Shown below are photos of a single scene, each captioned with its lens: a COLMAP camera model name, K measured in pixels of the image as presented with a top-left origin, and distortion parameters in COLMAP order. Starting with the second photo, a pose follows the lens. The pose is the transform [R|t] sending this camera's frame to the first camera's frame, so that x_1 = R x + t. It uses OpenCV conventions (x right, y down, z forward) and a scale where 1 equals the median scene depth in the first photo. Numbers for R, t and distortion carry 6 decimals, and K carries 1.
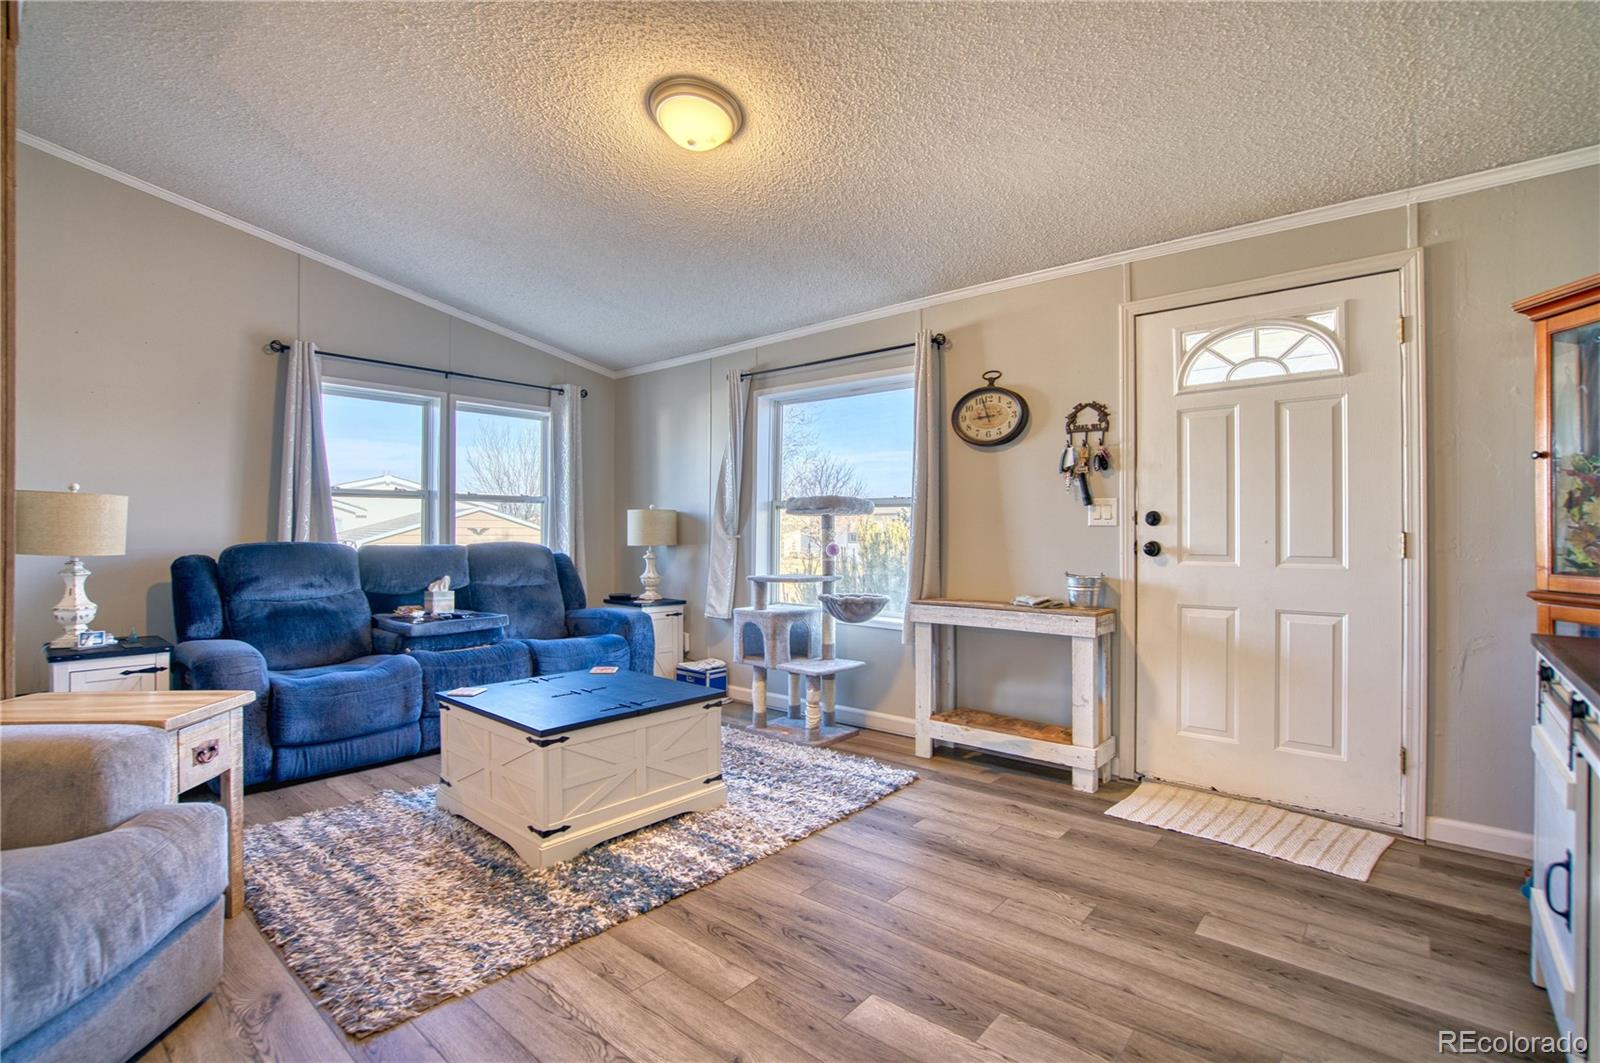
lens RADIAL K [[737.0, 0, 796.7], [0, 737.0, 526.8], [0, 0, 1]] dist [-0.066973, 0.028015]
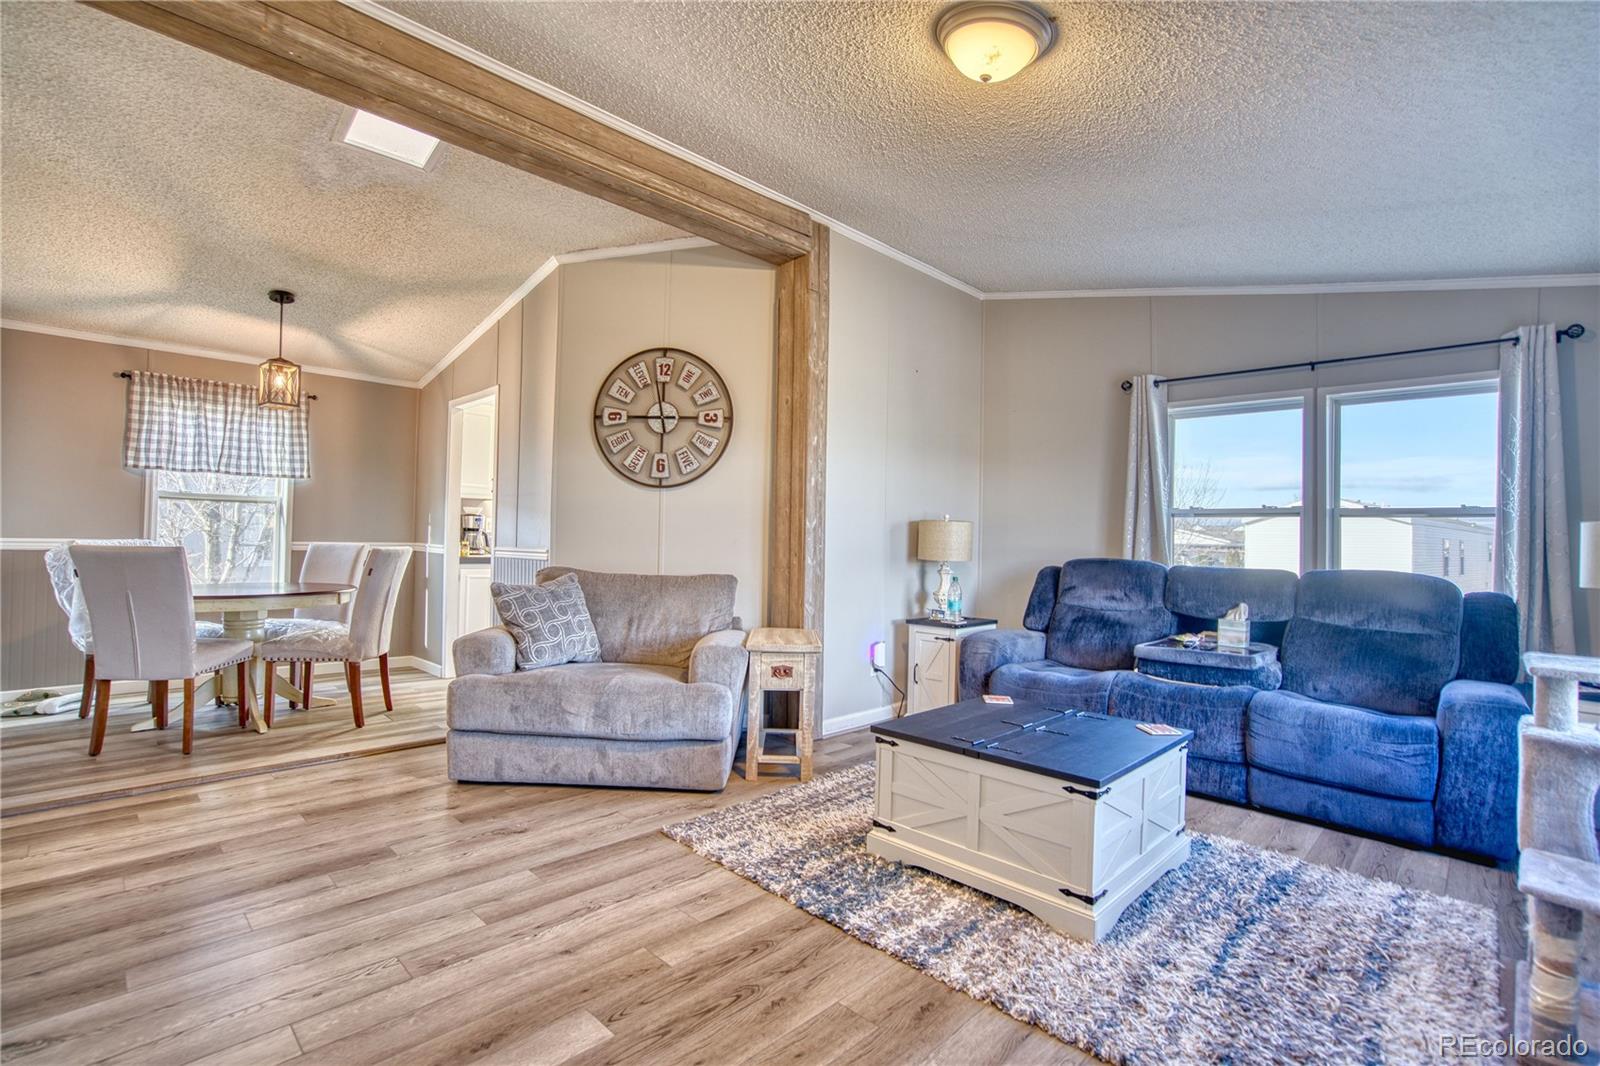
lens RADIAL K [[737.0, 0, 796.7], [0, 737.0, 528.3], [0, 0, 1]] dist [-0.066973, 0.028015]
pose [[-0.064343, -0.017345, -0.997777, 0.713958], [-0.020674, 0.999658, -0.016044, 0.003665], [0.997714, 0.019596, -0.064680, 0.892869]]
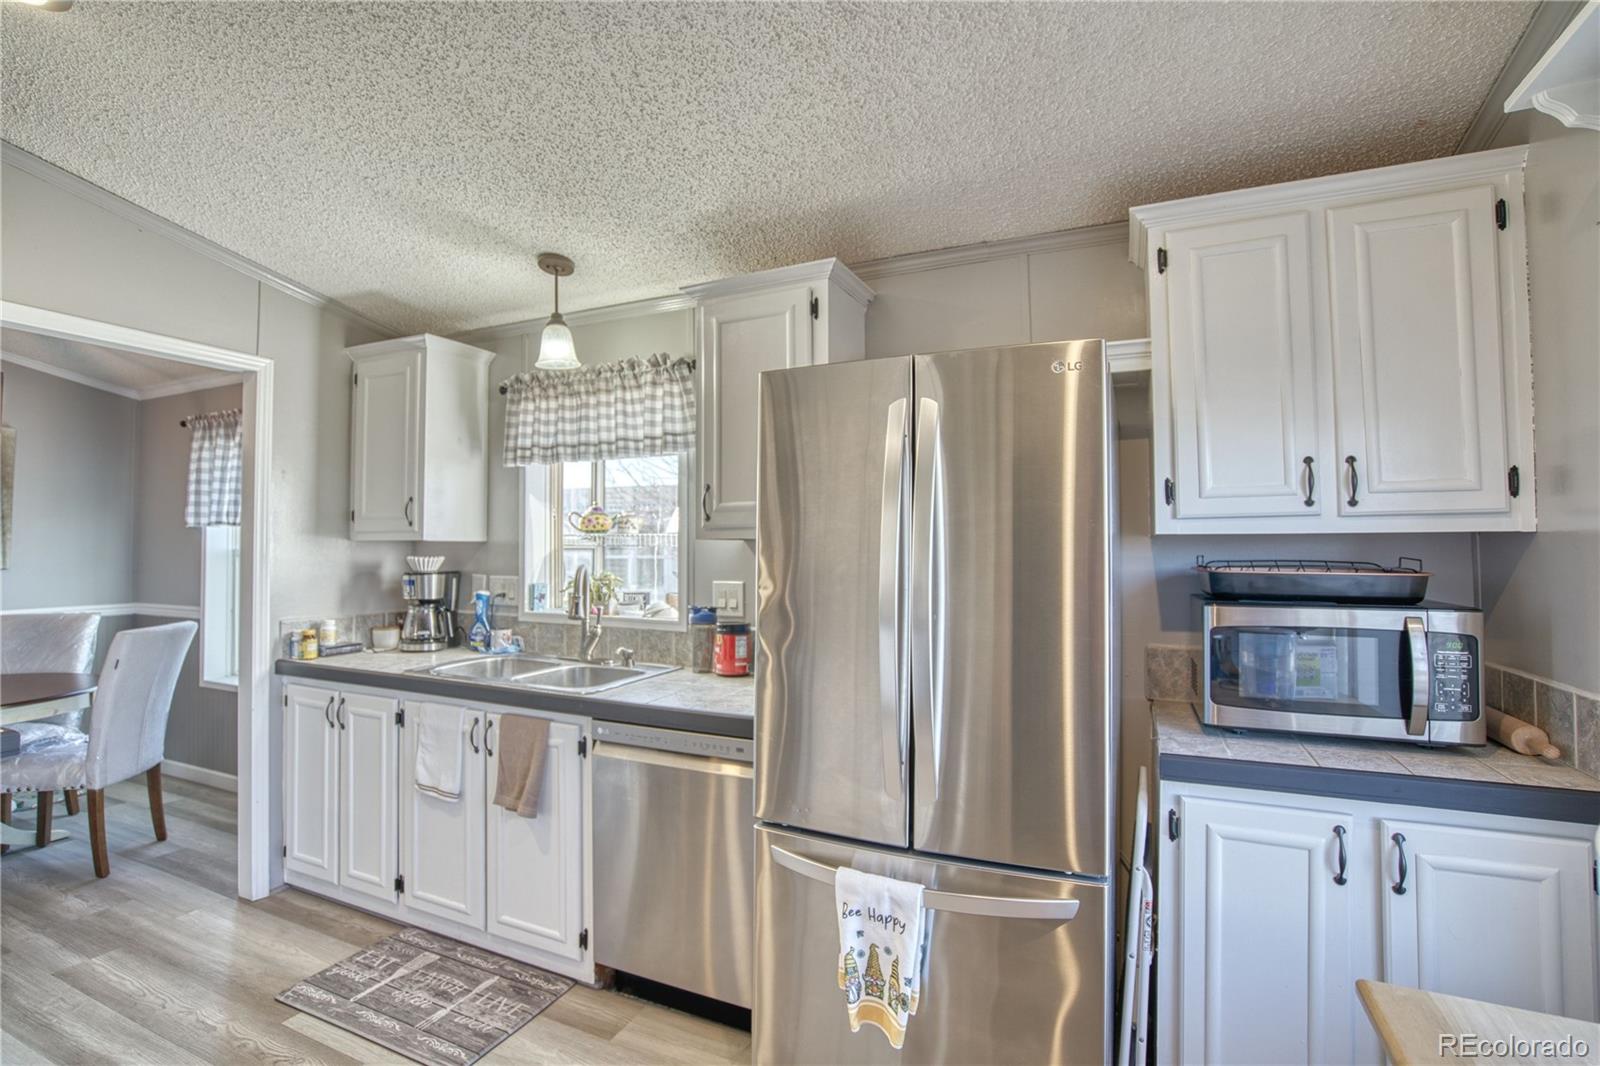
lens RADIAL K [[737.0, 0, 796.7], [0, 737.0, 528.3], [0, 0, 1]] dist [-0.066973, 0.028015]
pose [[-0.959897, -0.008730, -0.280218, -1.898979], [-0.000339, 0.999550, -0.029981, -0.093330], [0.280354, -0.028684, -0.959468, 1.010117]]
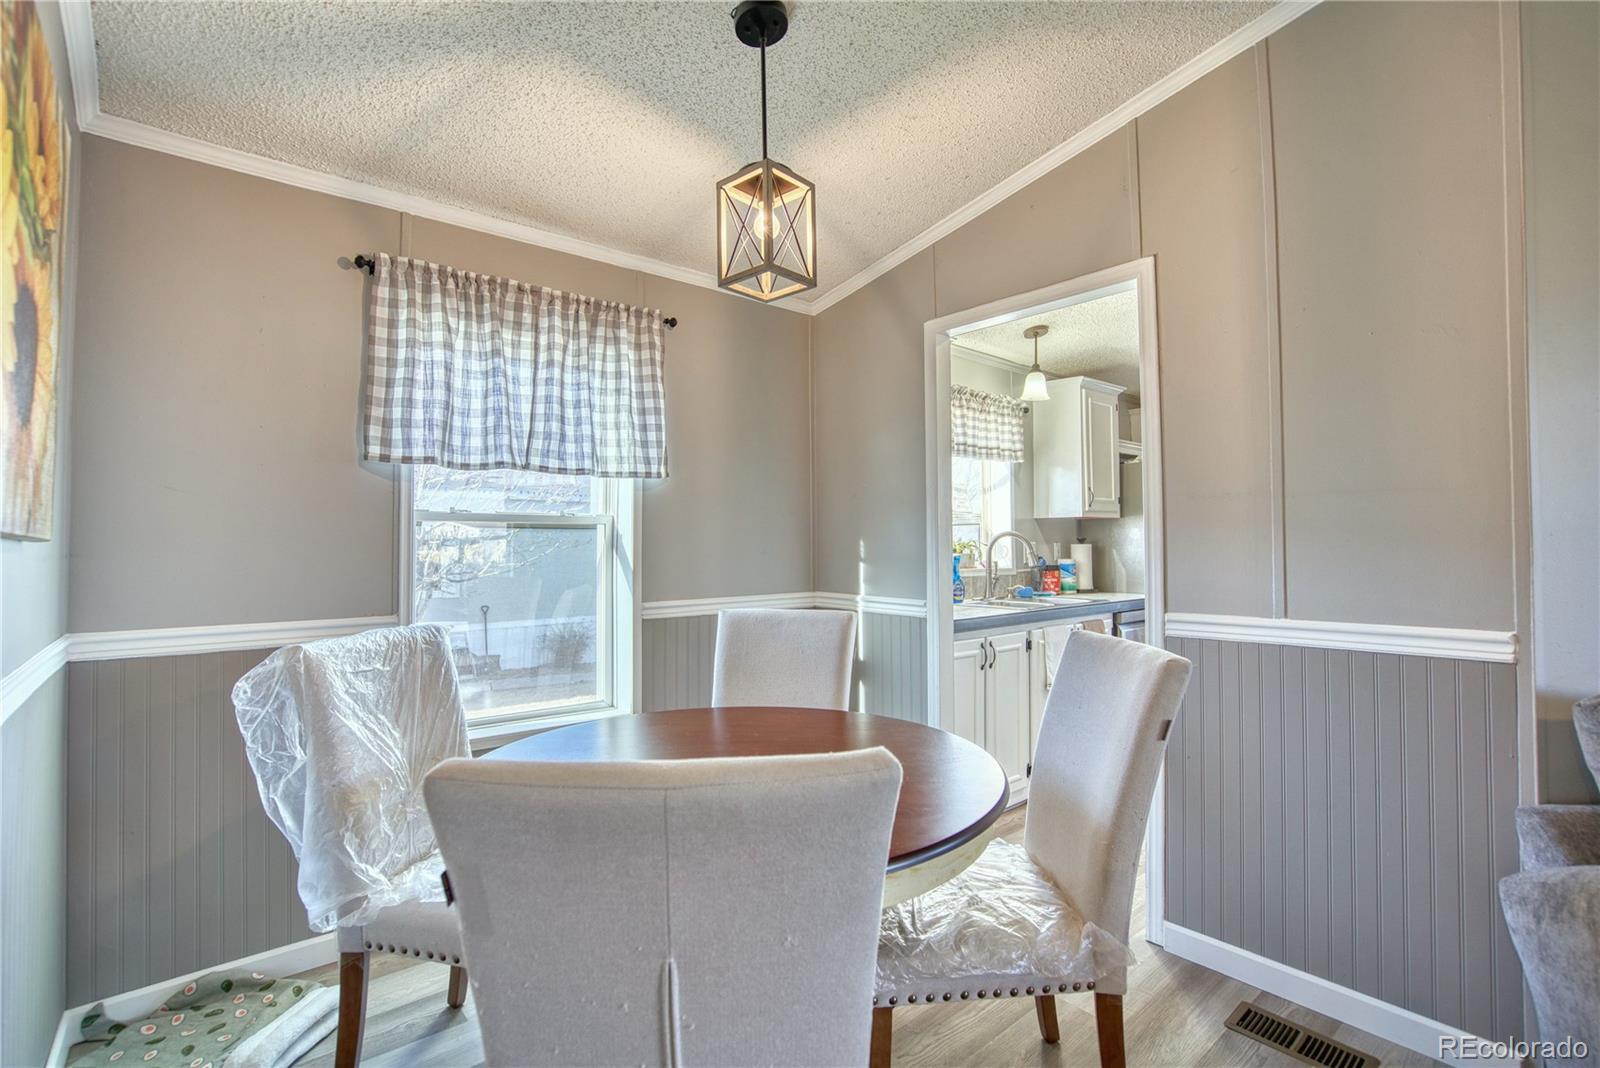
lens RADIAL K [[737.0, 0, 796.7], [0, 737.0, 529.3], [0, 0, 1]] dist [-0.066973, 0.028015]
pose [[-0.162324, -0.017285, -0.986586, -0.245176], [0.002061, 0.999838, -0.017856, -0.050055], [0.986735, -0.004932, -0.162263, -0.324108]]
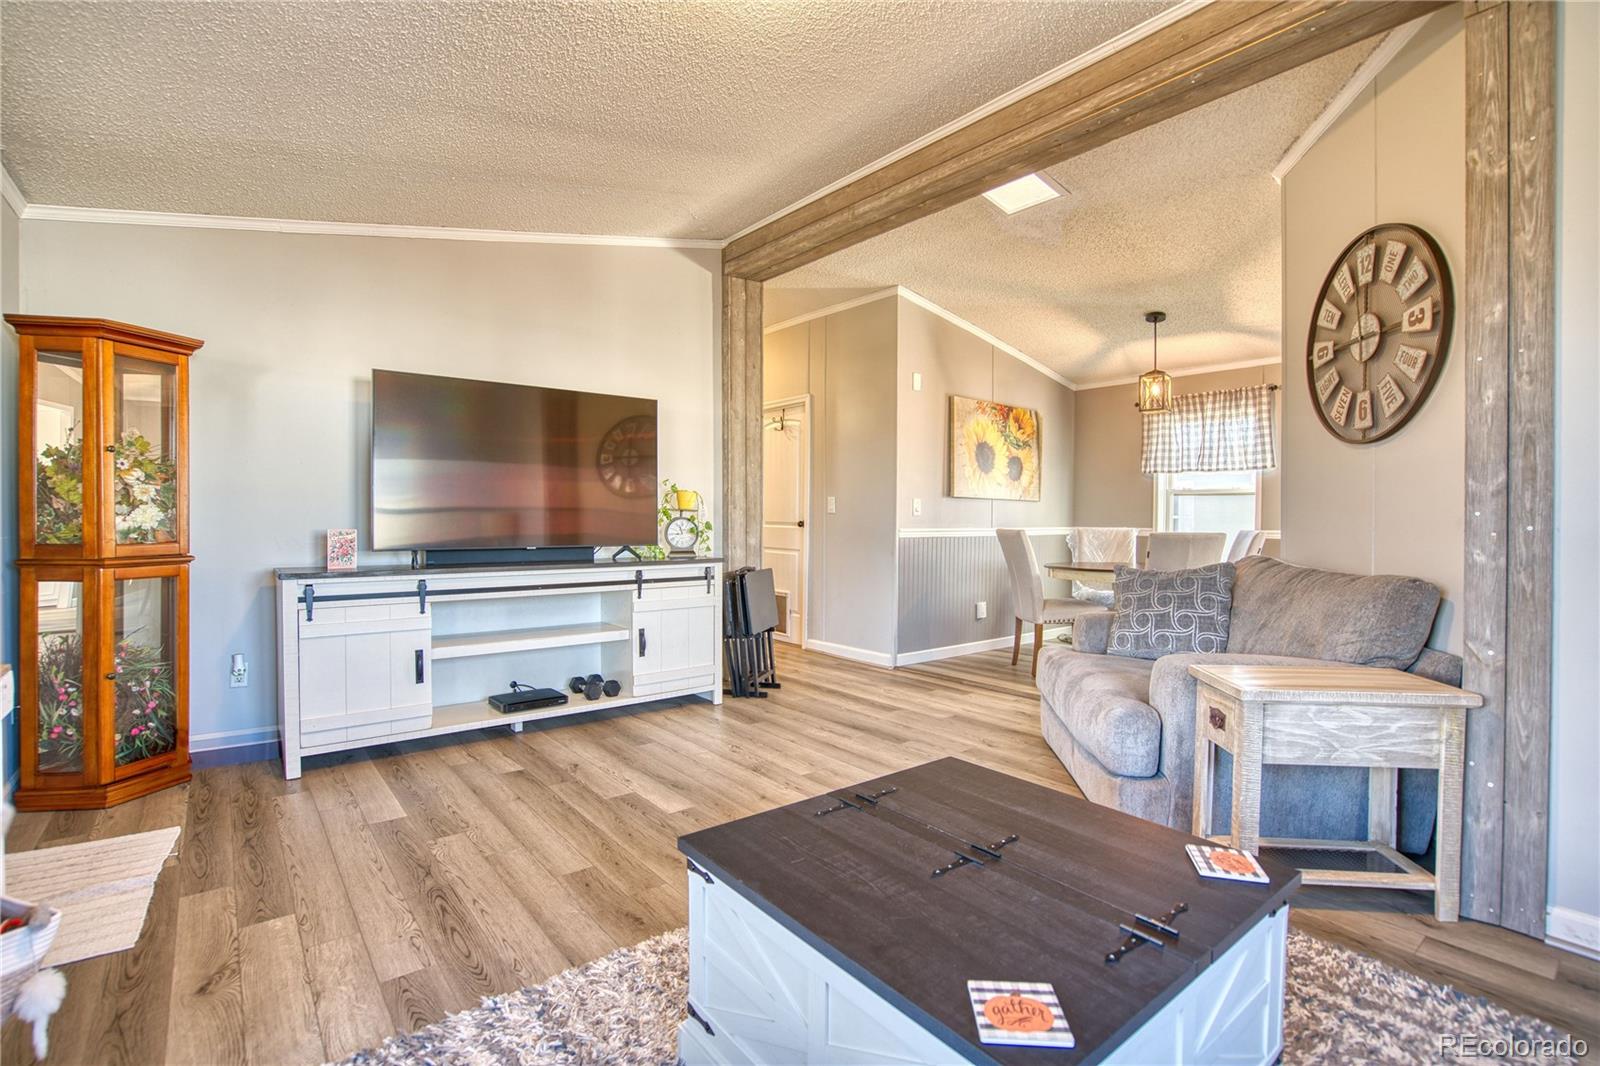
lens RADIAL K [[737.0, 0, 796.7], [0, 737.0, 528.3], [0, 0, 1]] dist [-0.066973, 0.028015]
pose [[-0.983065, -0.008947, 0.183038, -0.308152], [-0.006236, 0.999862, 0.015384, 0.009789], [-0.183151, 0.013982, -0.982985, 1.719708]]
